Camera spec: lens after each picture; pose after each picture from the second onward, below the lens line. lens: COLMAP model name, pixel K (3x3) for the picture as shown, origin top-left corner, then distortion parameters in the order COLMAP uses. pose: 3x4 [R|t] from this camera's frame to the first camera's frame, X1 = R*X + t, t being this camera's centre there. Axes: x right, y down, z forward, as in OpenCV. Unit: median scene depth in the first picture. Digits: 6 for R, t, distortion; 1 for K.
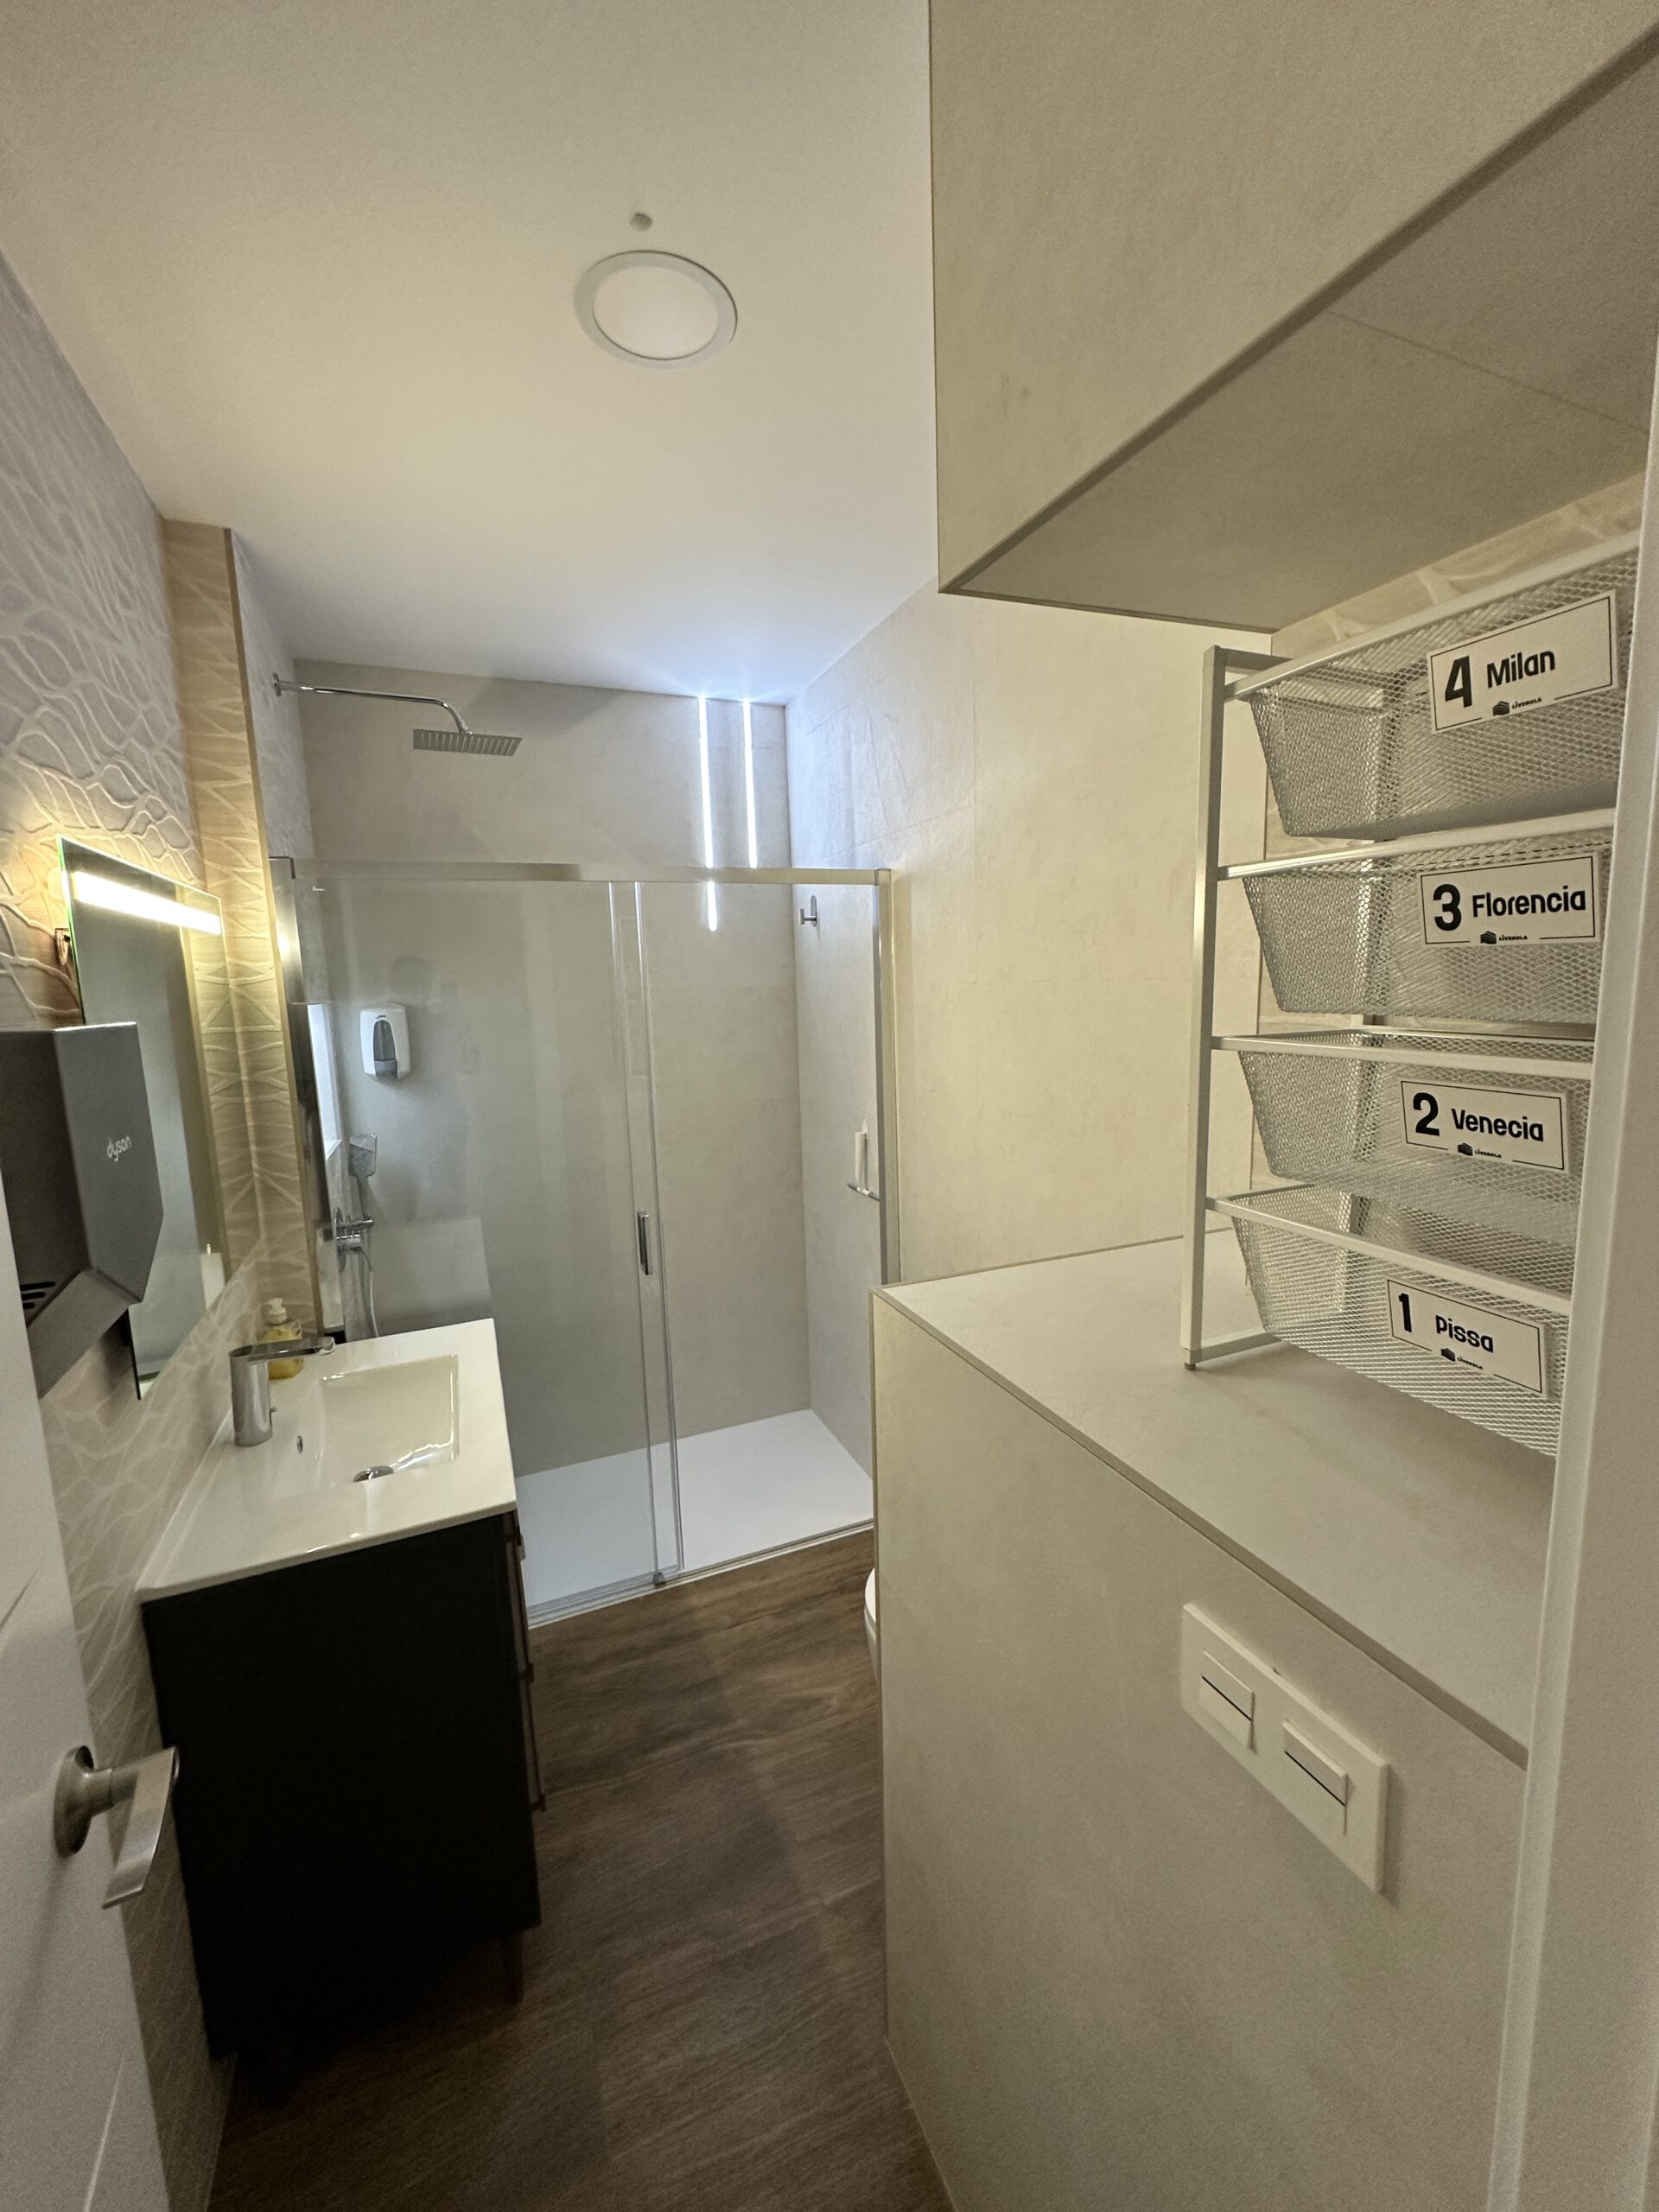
lens RADIAL K [[881.8, 0, 826.9], [0, 881.8, 1104.2], [0, 0, 1]] dist [-0.002827, 0.000808]
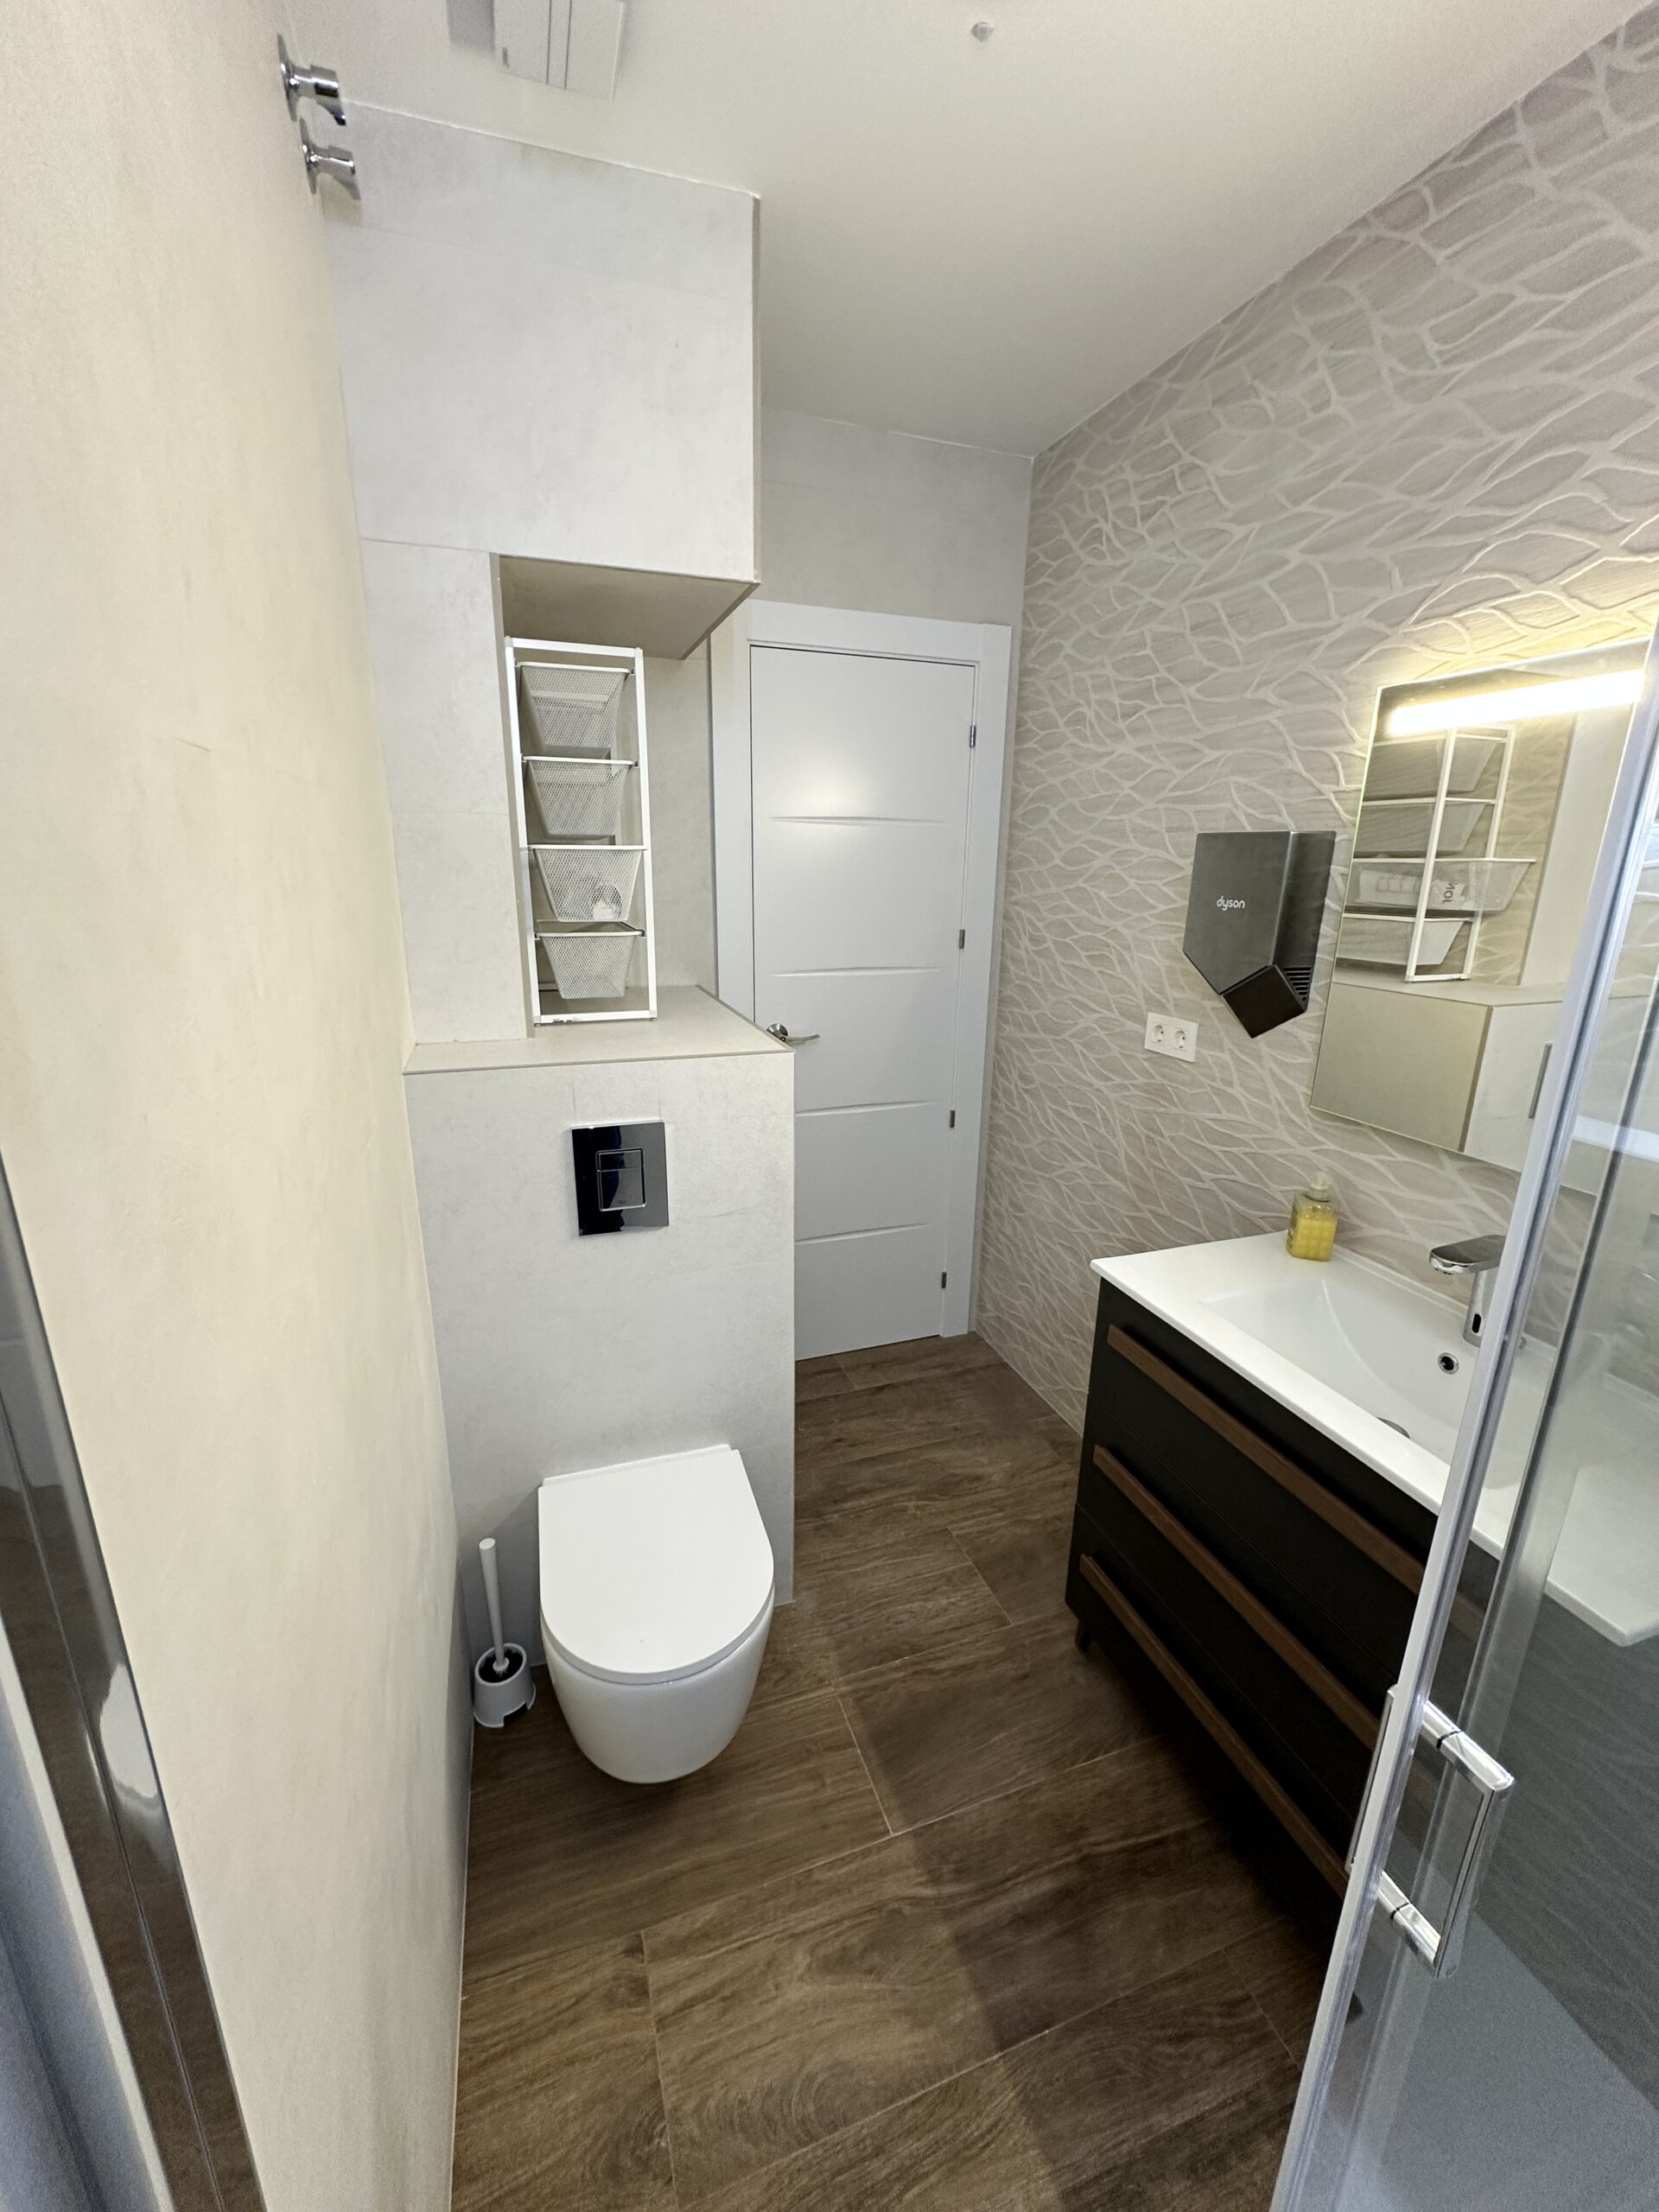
lens RADIAL K [[881.8, 0, 826.9], [0, 881.8, 1104.2], [0, 0, 1]] dist [-0.002827, 0.000808]
pose [[-0.997699, 0.000730, 0.067794, -0.060237], [0.027944, 0.915480, 0.401391, -0.160369], [-0.061771, 0.402362, -0.913394, 1.437245]]
